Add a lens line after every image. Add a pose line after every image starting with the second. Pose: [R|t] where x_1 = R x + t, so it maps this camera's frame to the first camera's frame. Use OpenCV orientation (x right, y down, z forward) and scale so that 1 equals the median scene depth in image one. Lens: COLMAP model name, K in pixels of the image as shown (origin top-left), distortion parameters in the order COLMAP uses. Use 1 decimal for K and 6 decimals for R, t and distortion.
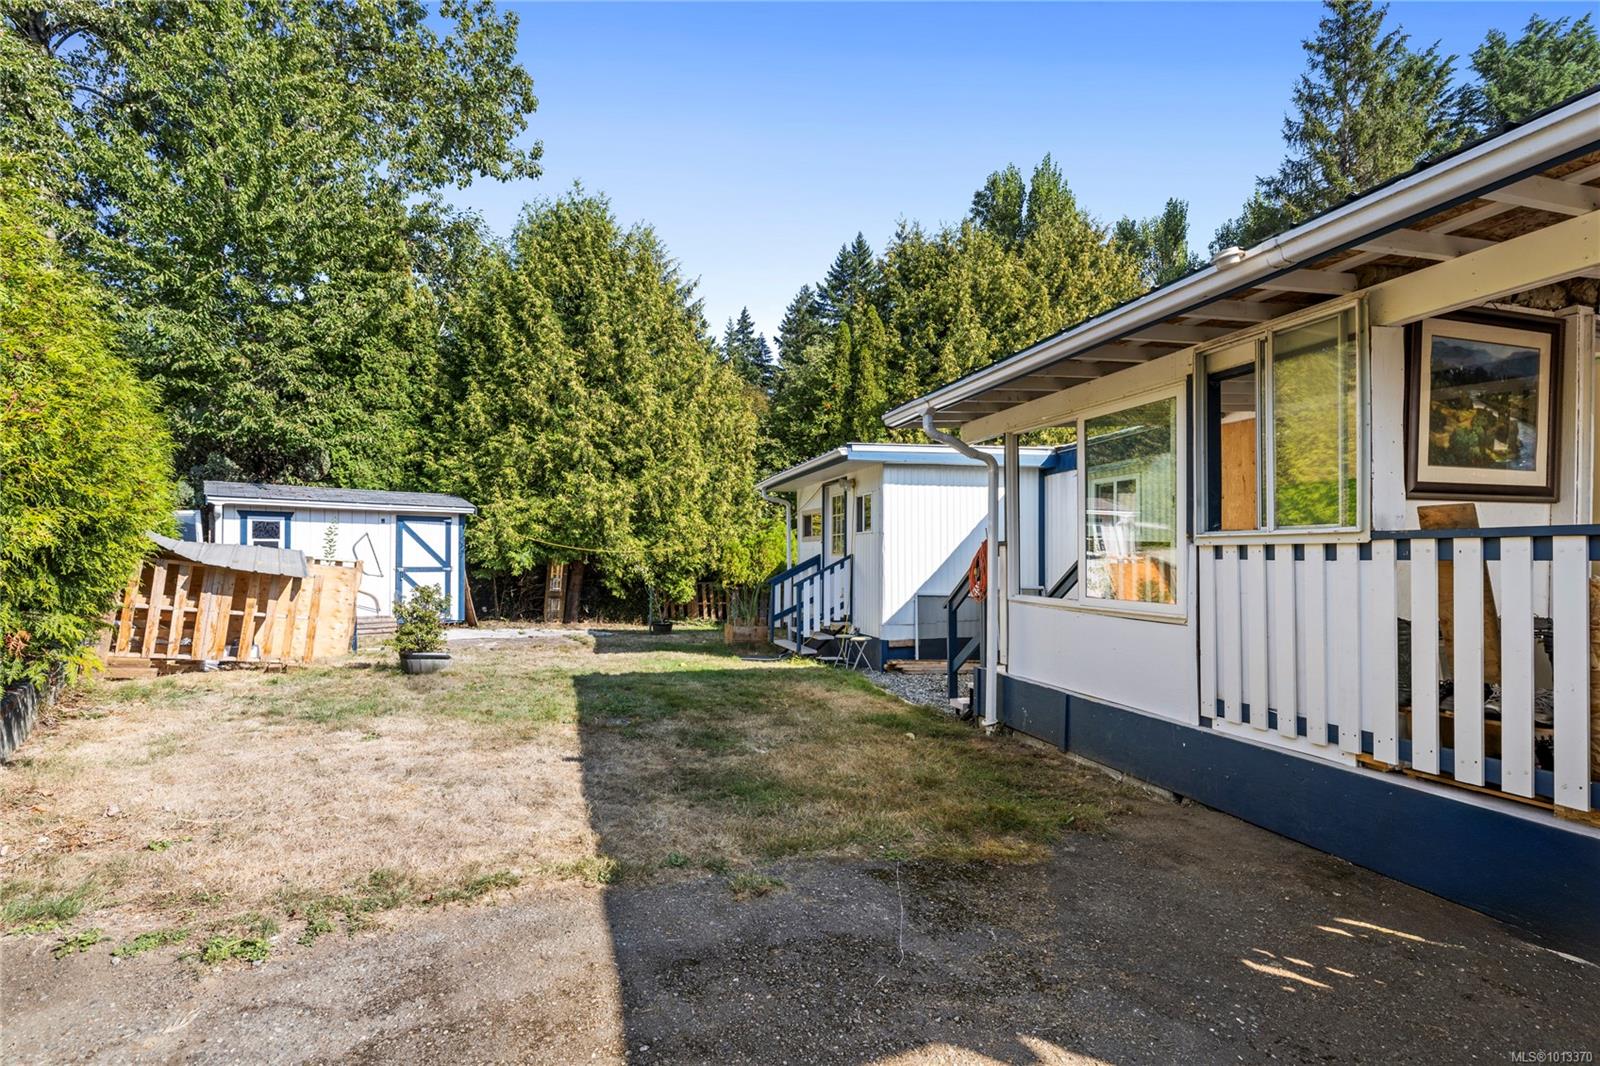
lens RADIAL K [[718.2, 0, 802.6], [0, 718.2, 560.5], [0, 0, 1]] dist [-0.007093, 0.003041]
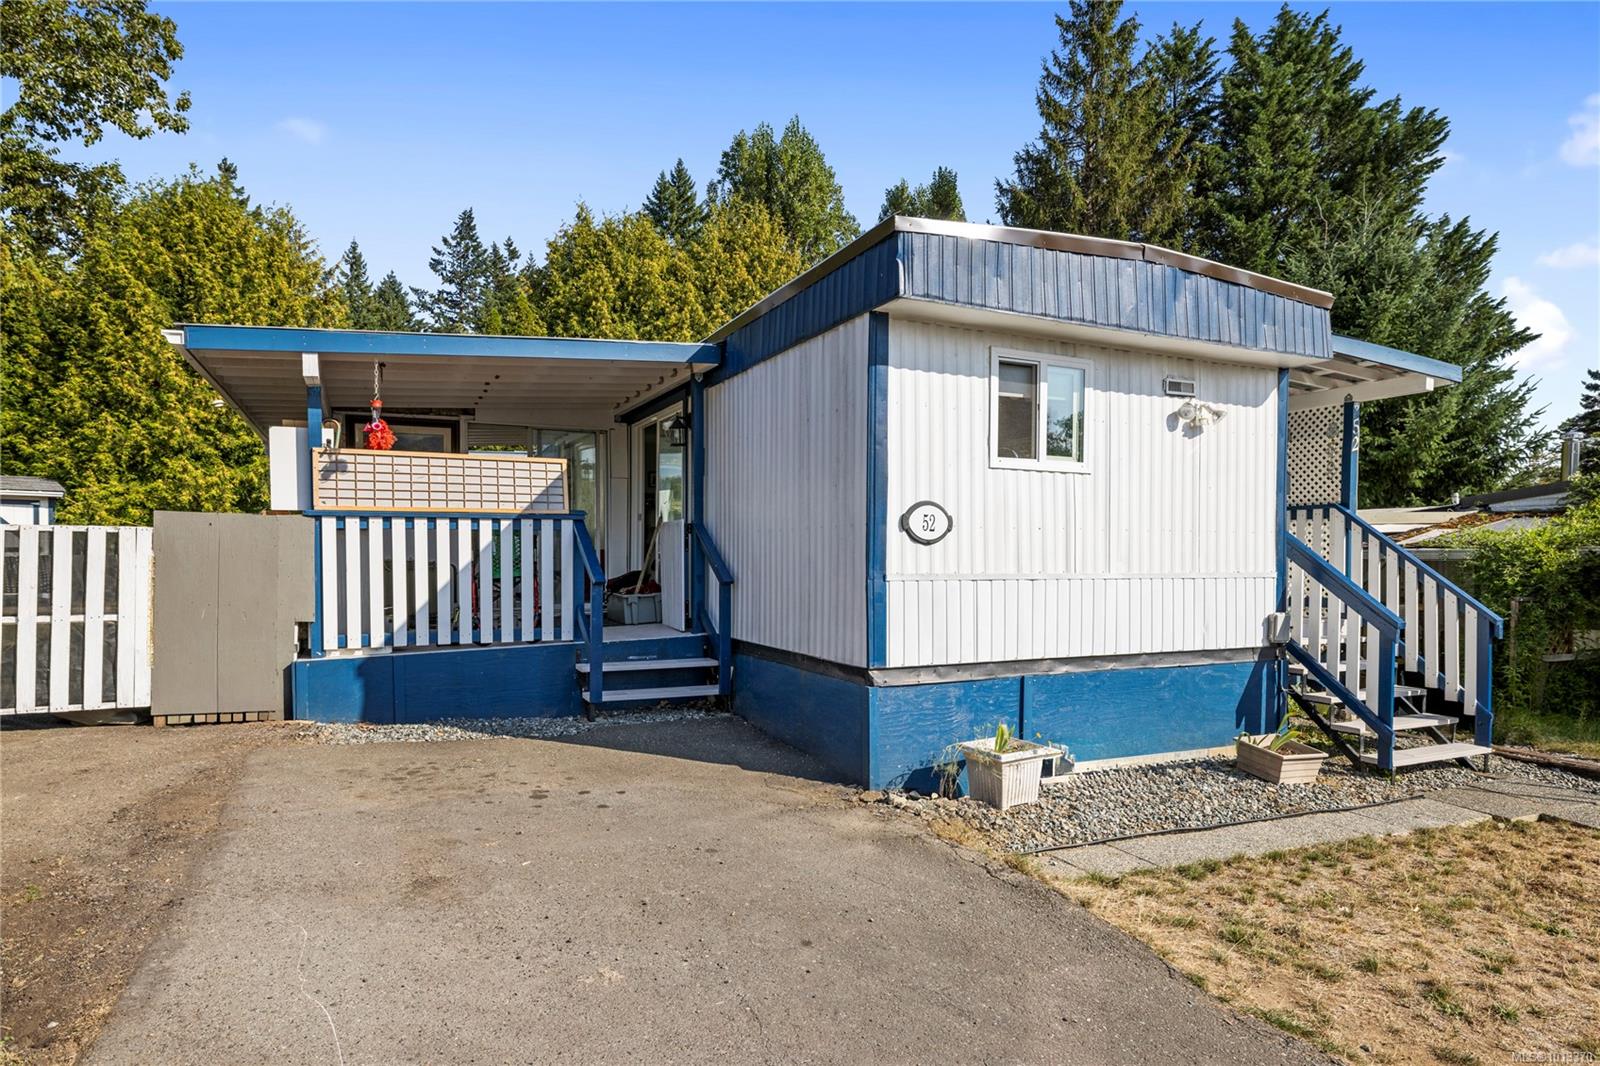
lens RADIAL K [[924.3, 0, 808.4], [0, 924.3, 571.2], [0, 0, 1]] dist [0.002257, -0.001056]
pose [[0.991925, 0.000246, 0.126823, 0.402379], [-0.002654, 0.999819, 0.018818, 0.012831], [-0.126795, -0.019003, 0.991747, -0.431078]]
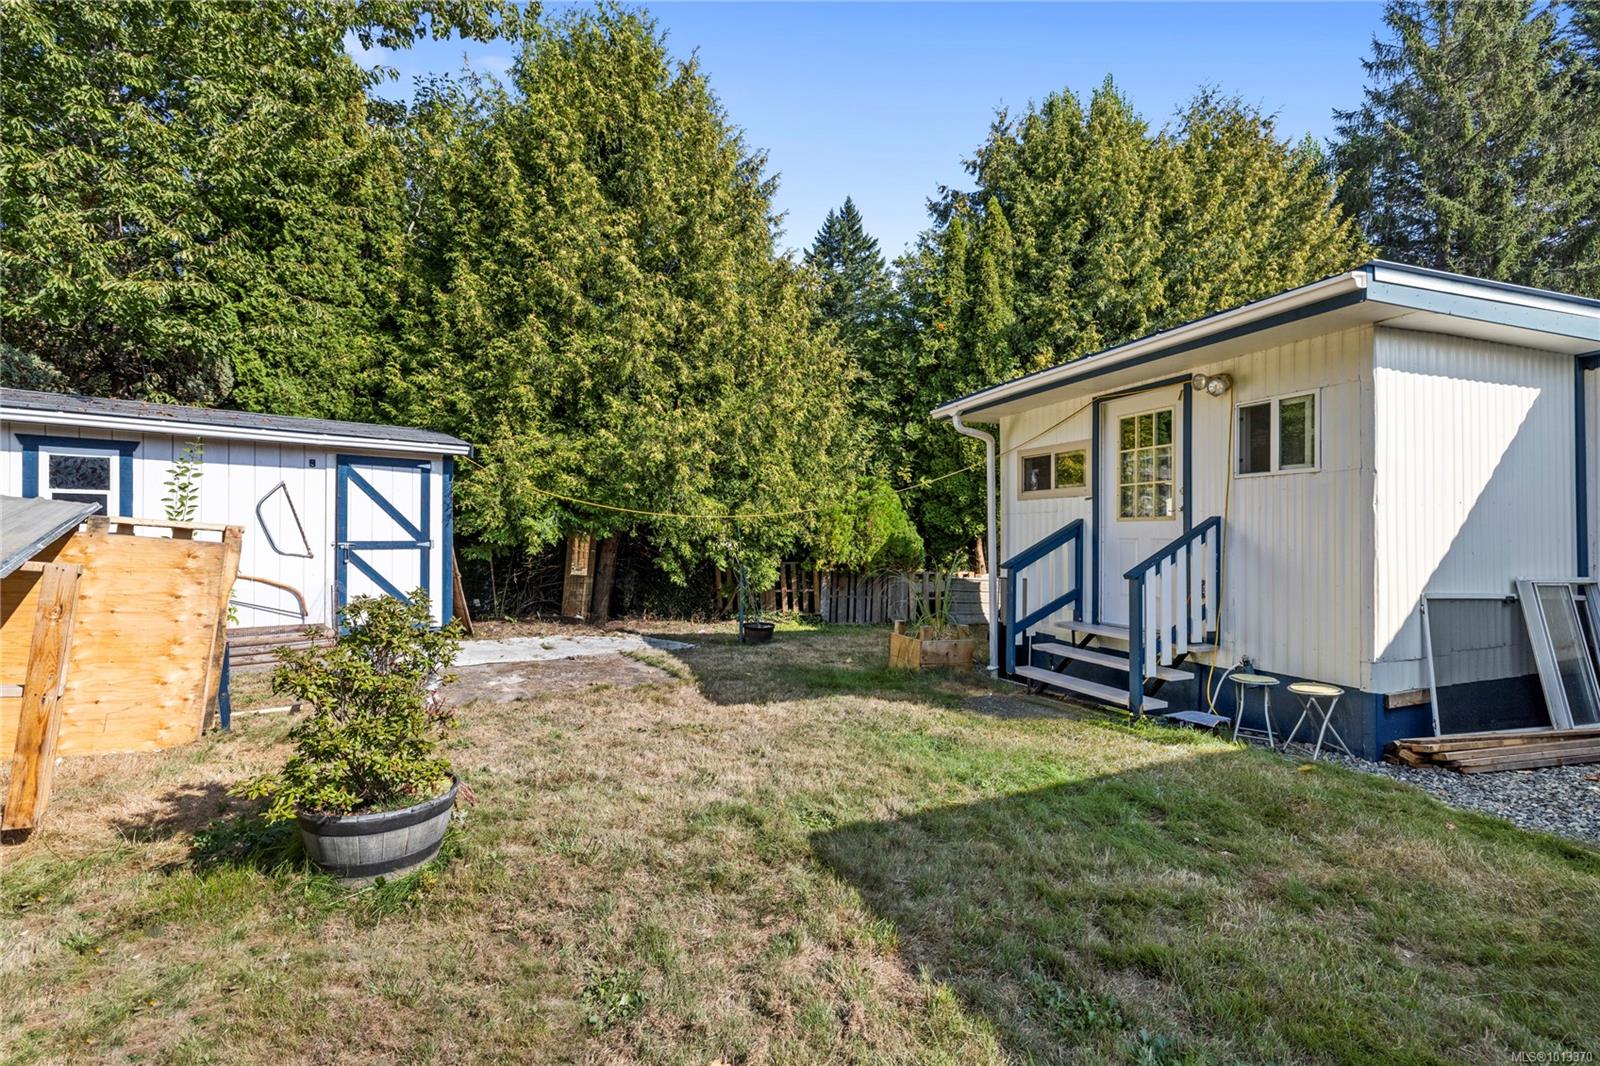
lens RADIAL K [[680.7, 0, 797.2], [0, 680.7, 534.9], [0, 0, 1]] dist [0.004243, 0.000123]
pose [[0.998411, 0.000337, 0.056358, -0.183899], [-0.000371, 1.000000, 0.000594, 0.002808], [-0.056357, -0.000614, 0.998410, 0.350484]]
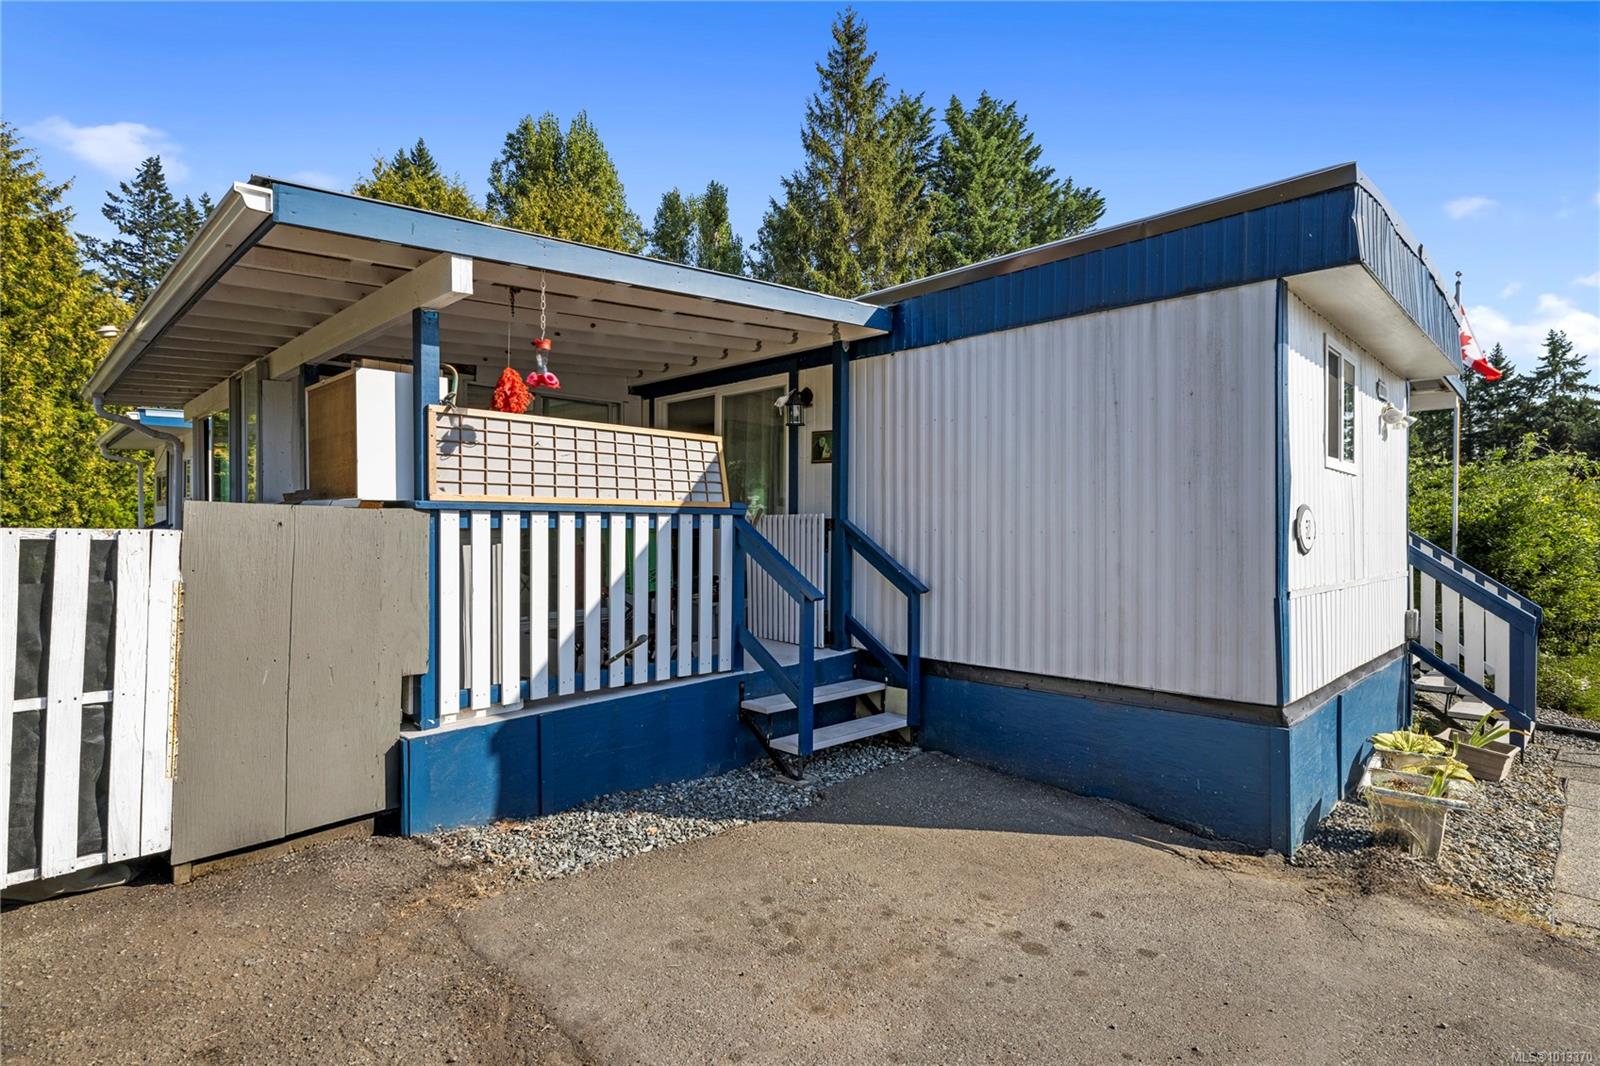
lens RADIAL K [[817.0, 0, 803.8], [0, 817.0, 527.1], [0, 0, 1]] dist [-0.003439, 0.003626]
pose [[0.891631, 0.005324, 0.452731, 0.215101], [-0.003986, 0.999984, -0.003910, 0.001372], [-0.452745, 0.001682, 0.891639, -0.243251]]
